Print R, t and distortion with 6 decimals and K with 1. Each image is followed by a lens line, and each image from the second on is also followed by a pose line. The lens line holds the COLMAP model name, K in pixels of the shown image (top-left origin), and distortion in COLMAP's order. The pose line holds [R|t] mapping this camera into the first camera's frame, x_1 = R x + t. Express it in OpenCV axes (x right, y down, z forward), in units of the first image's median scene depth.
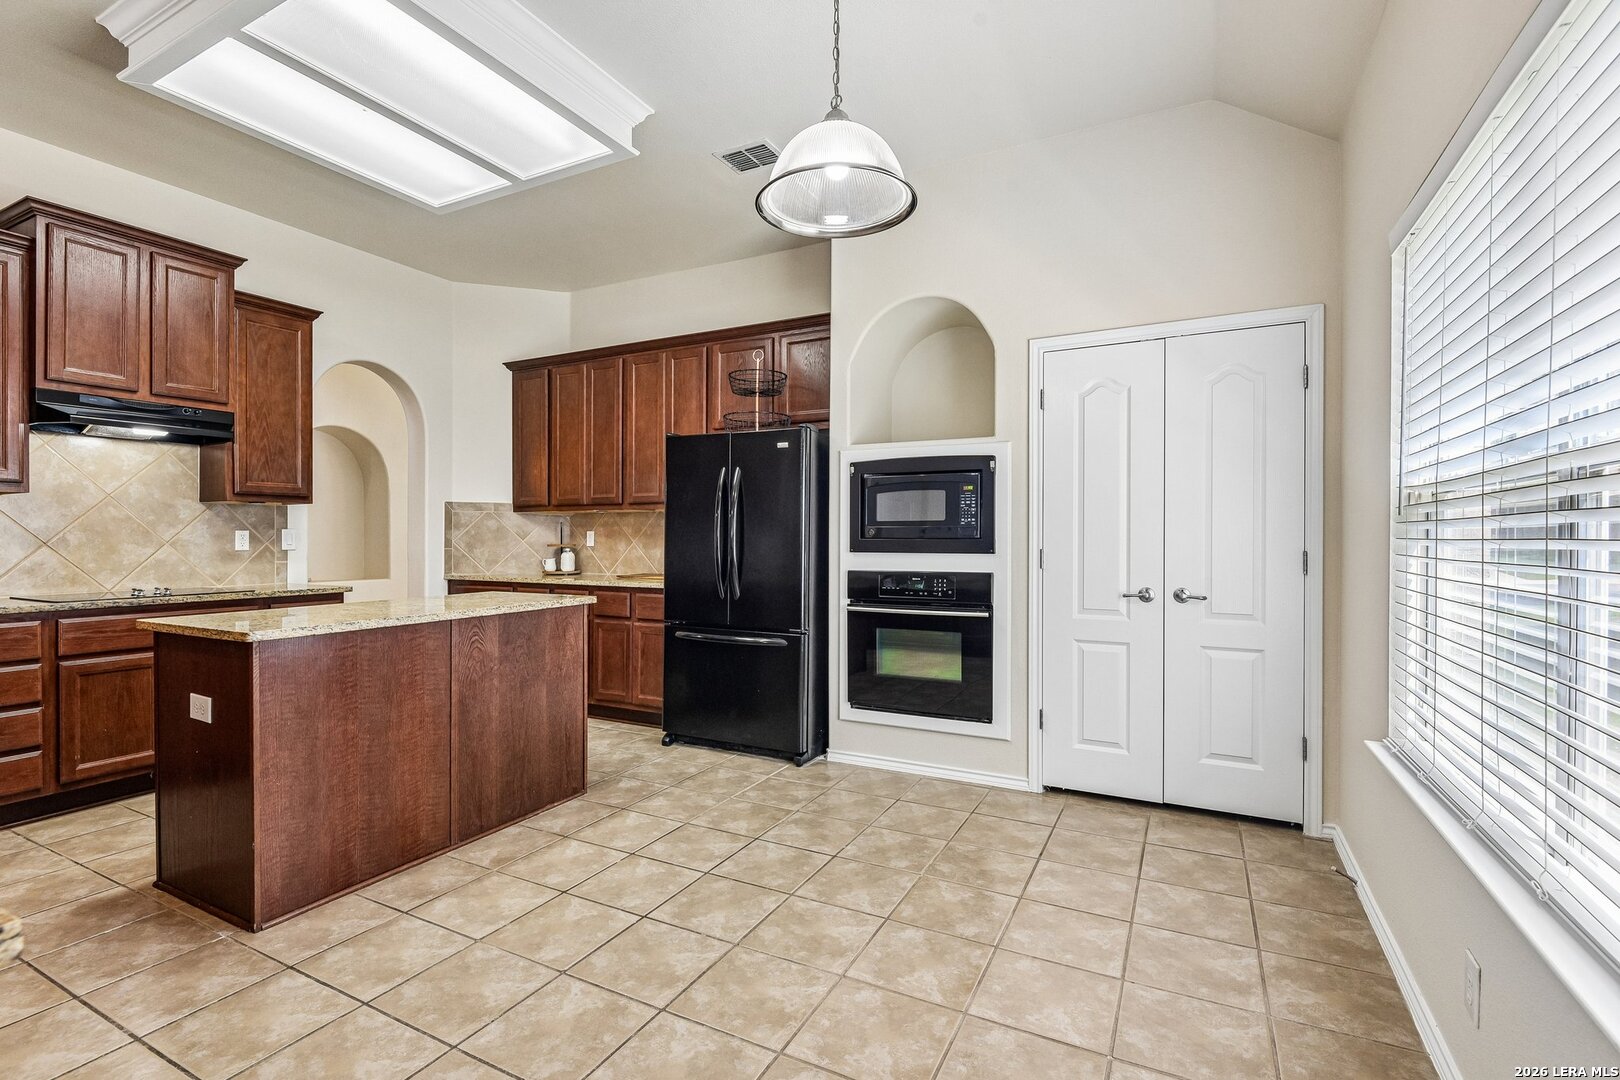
lens RADIAL K [[746.1, 0, 806.4], [0, 746.1, 539.1], [0, 0, 1]] dist [0.001149, -0.006437]
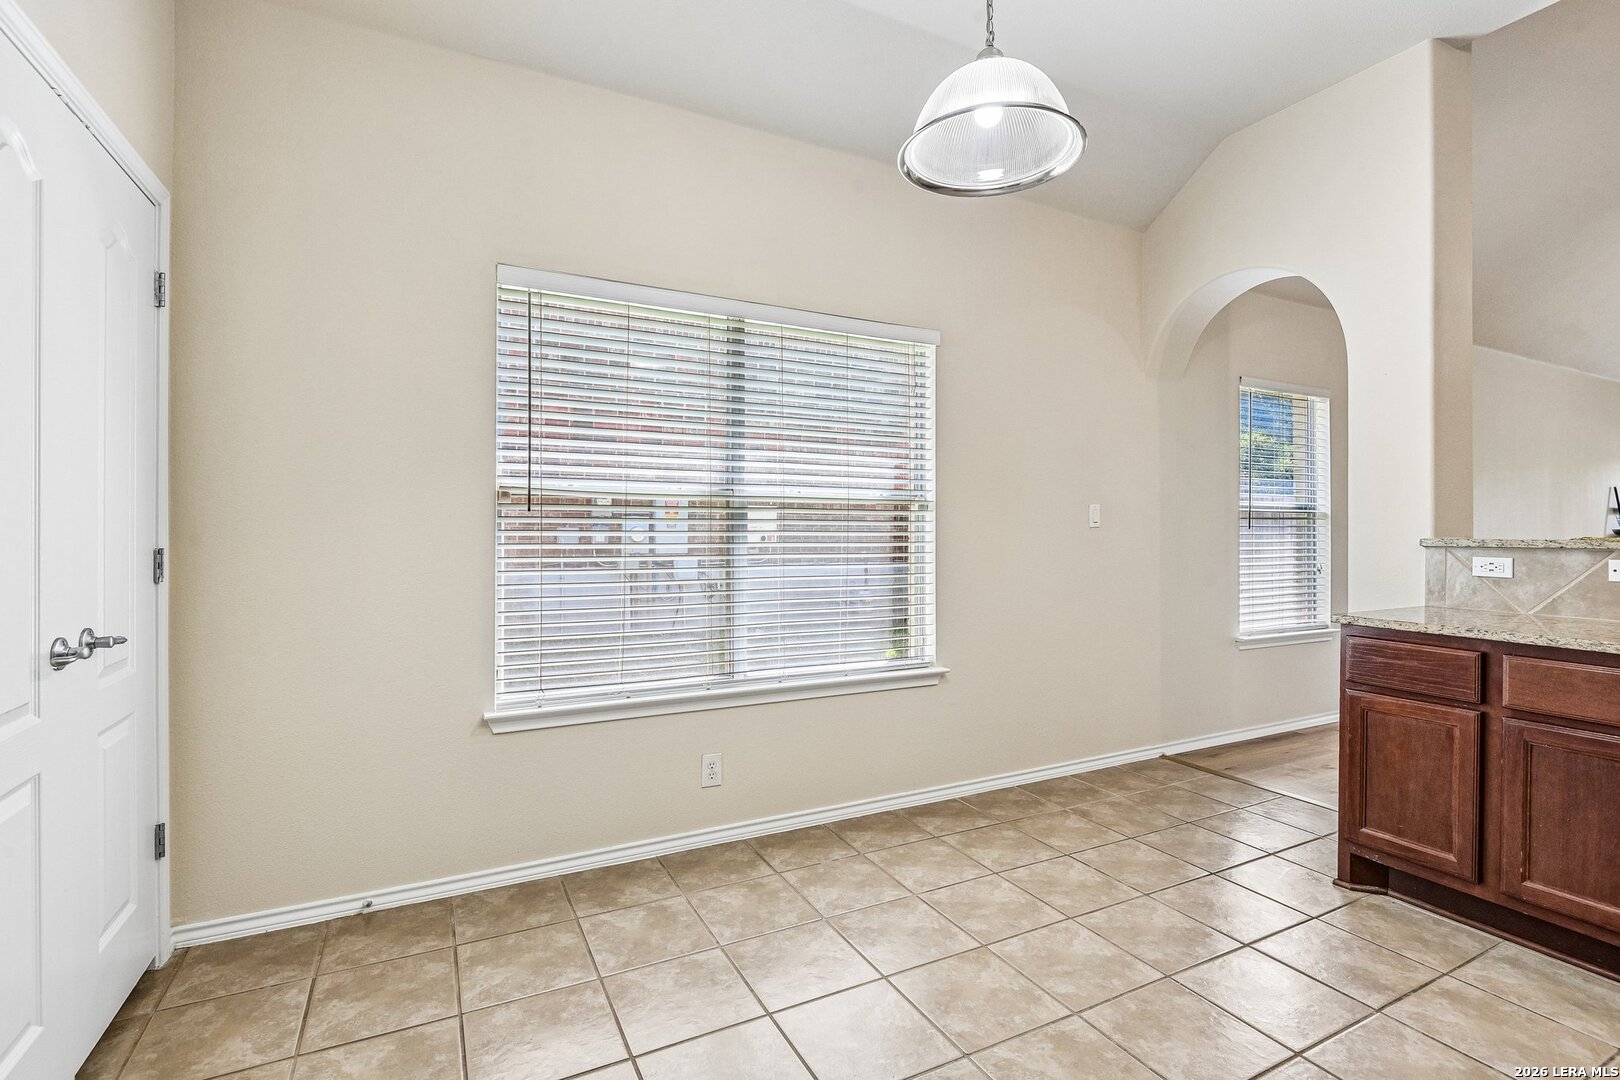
lens RADIAL K [[751.7, 0, 808.3], [0, 751.7, 539.0], [0, 0, 1]] dist [0.000434, -0.008044]
pose [[-0.816652, -0.011429, 0.577017, -0.167609], [-0.004433, 0.999899, 0.013531, -0.001674], [-0.577113, 0.008492, -0.816620, 1.046719]]
